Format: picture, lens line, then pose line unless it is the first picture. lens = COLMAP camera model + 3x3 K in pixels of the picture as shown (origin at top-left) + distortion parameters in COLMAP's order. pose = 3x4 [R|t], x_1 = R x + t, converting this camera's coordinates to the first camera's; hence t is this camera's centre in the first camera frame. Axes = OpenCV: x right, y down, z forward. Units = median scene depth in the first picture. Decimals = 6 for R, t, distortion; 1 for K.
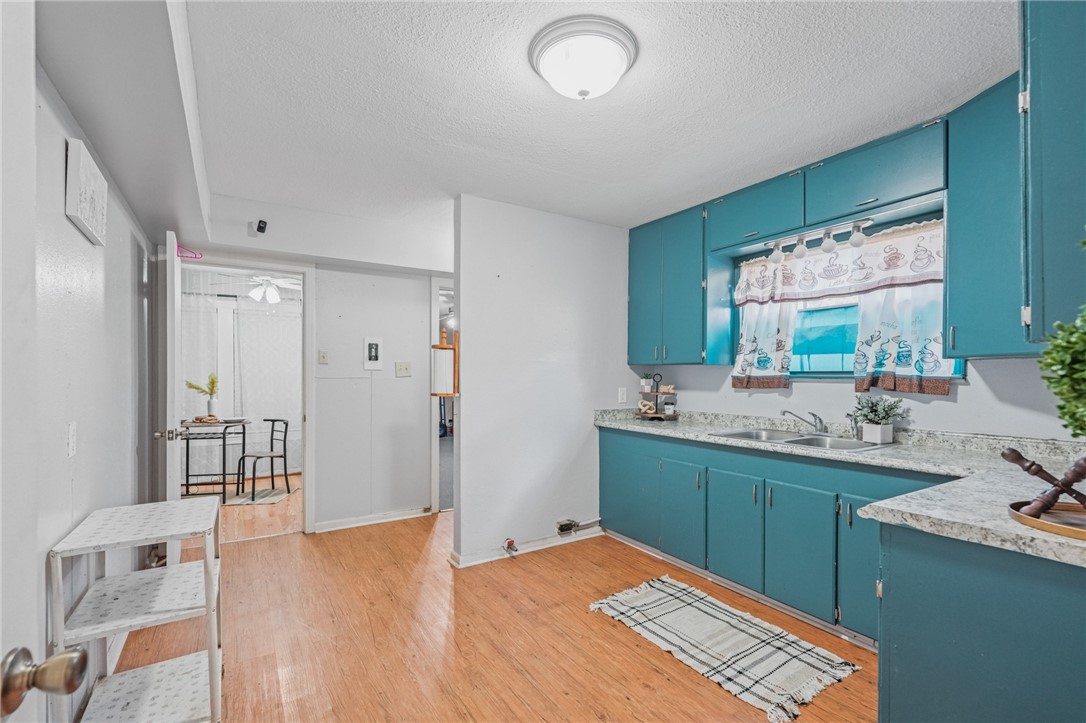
lens RADIAL K [[476.2, 0, 542.9], [0, 476.2, 364.3], [0, 0, 1]] dist [0.000420, -0.000464]
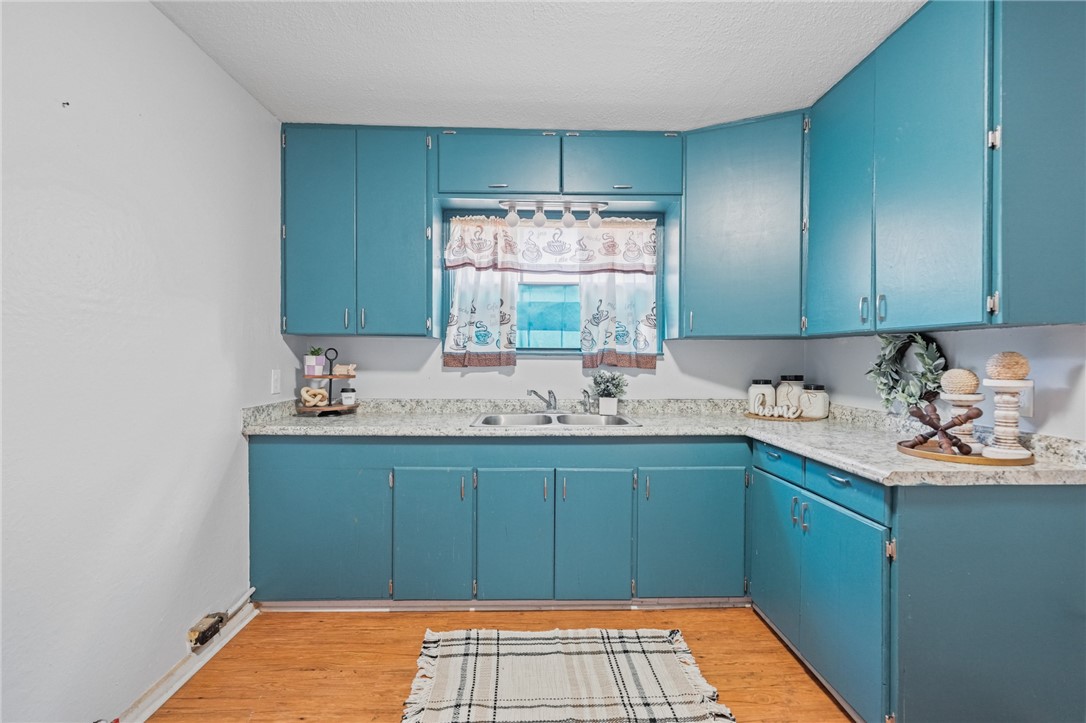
lens RADIAL K [[487.4, 0, 540.6], [0, 487.4, 356.8], [0, 0, 1]] dist [0.000538, 0.000039]
pose [[0.515797, 0.001530, 0.856710, -0.269927], [-0.024346, 0.999621, 0.012873, 0.019913], [-0.856365, -0.027497, 0.515638, 0.477240]]
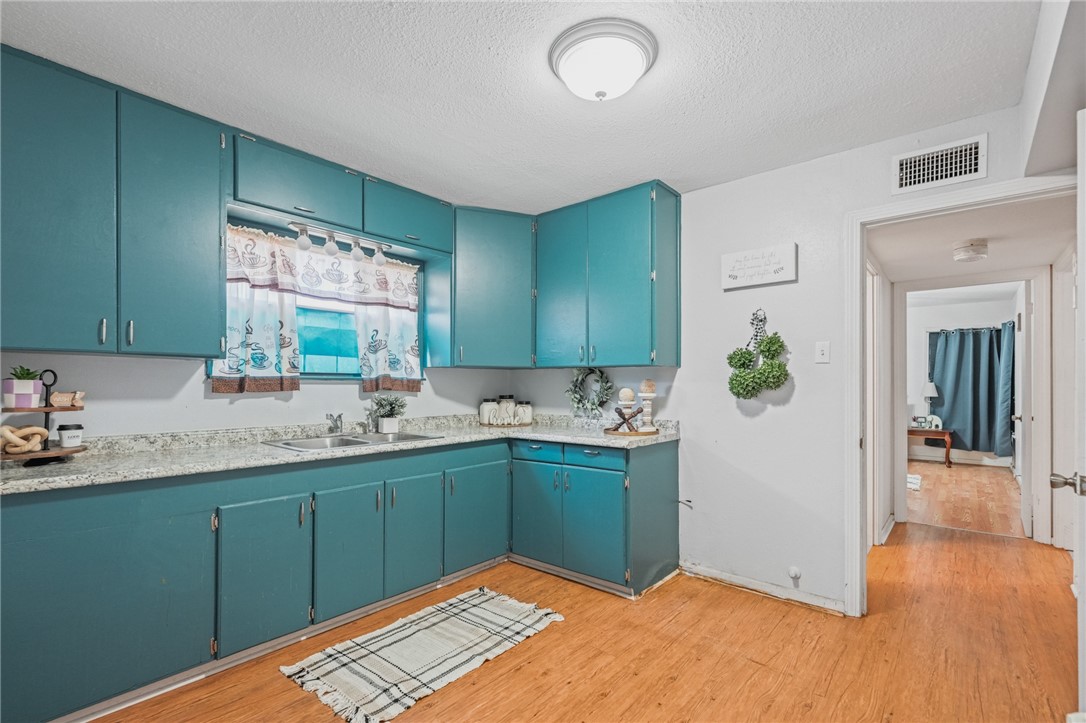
lens RADIAL K [[496.4, 0, 540.1], [0, 496.4, 370.1], [0, 0, 1]] dist [0.001476, 0.000306]
pose [[-0.285395, 0.023708, 0.958117, -0.521280], [-0.026332, 0.999123, -0.032566, 0.030221], [-0.958048, -0.034523, -0.284520, 0.838459]]
